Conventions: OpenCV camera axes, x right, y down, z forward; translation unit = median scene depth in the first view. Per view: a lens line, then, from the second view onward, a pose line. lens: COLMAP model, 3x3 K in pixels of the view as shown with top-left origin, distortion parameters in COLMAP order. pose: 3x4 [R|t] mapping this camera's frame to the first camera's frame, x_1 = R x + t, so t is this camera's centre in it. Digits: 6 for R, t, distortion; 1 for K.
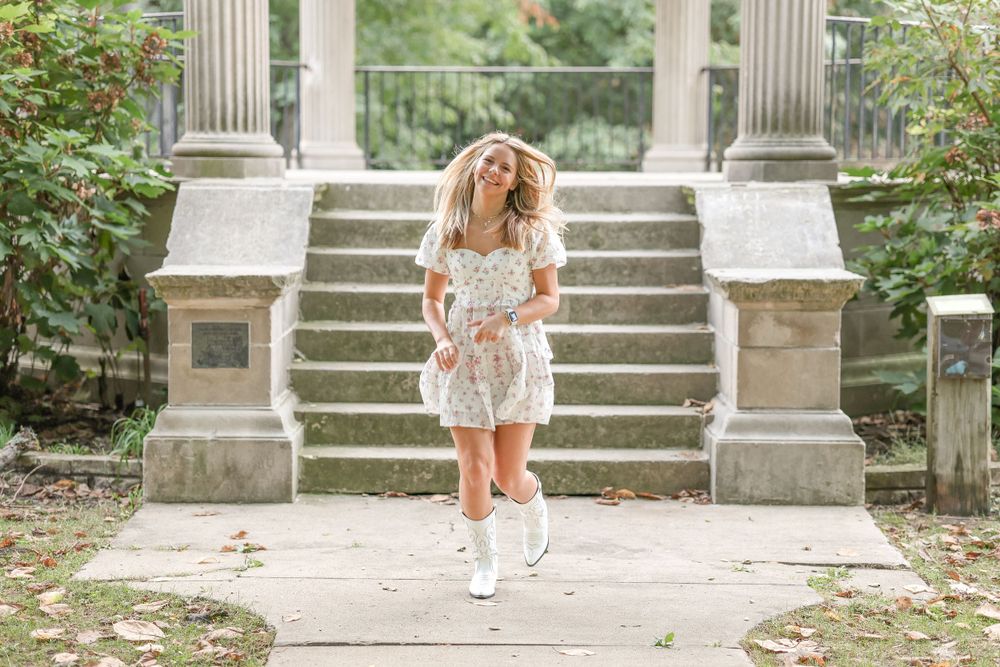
lens RADIAL K [[2521.4, 0, 500.2], [0, 2521.4, 333.7], [0, 0, 1]] dist [0.517027, 0.000000]
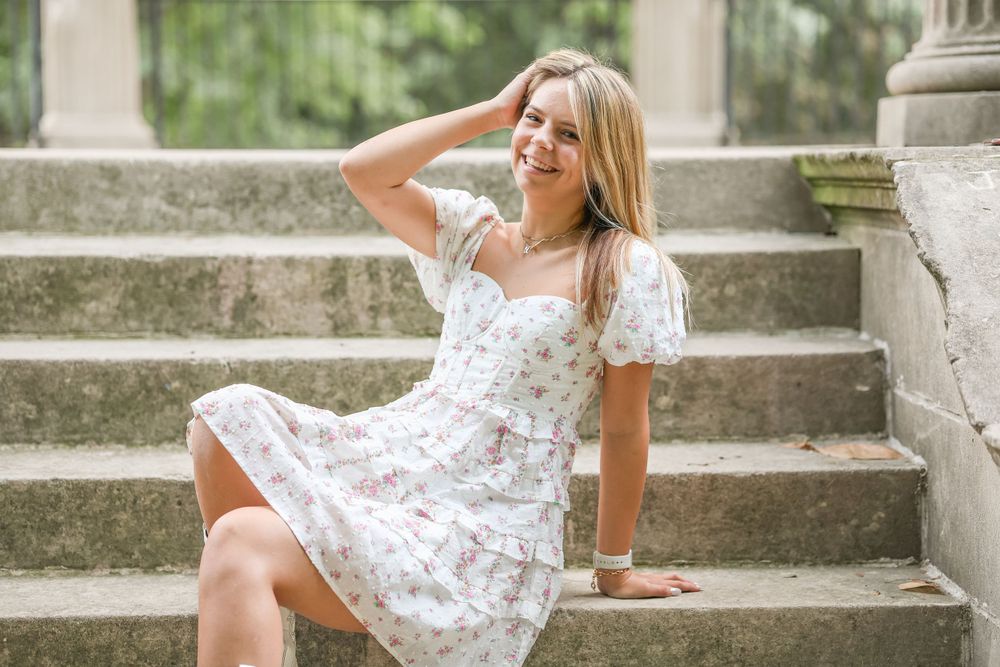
lens RADIAL K [[2521.4, 0, 499.5], [0, 2521.4, 333.3], [0, 0, 1]] dist [0.517027, 0.000000]
pose [[0.999463, -0.013952, 0.029636, 0.016220], [0.014143, 0.999881, -0.006237, -0.031159], [-0.029546, 0.006652, 0.999541, 0.635872]]
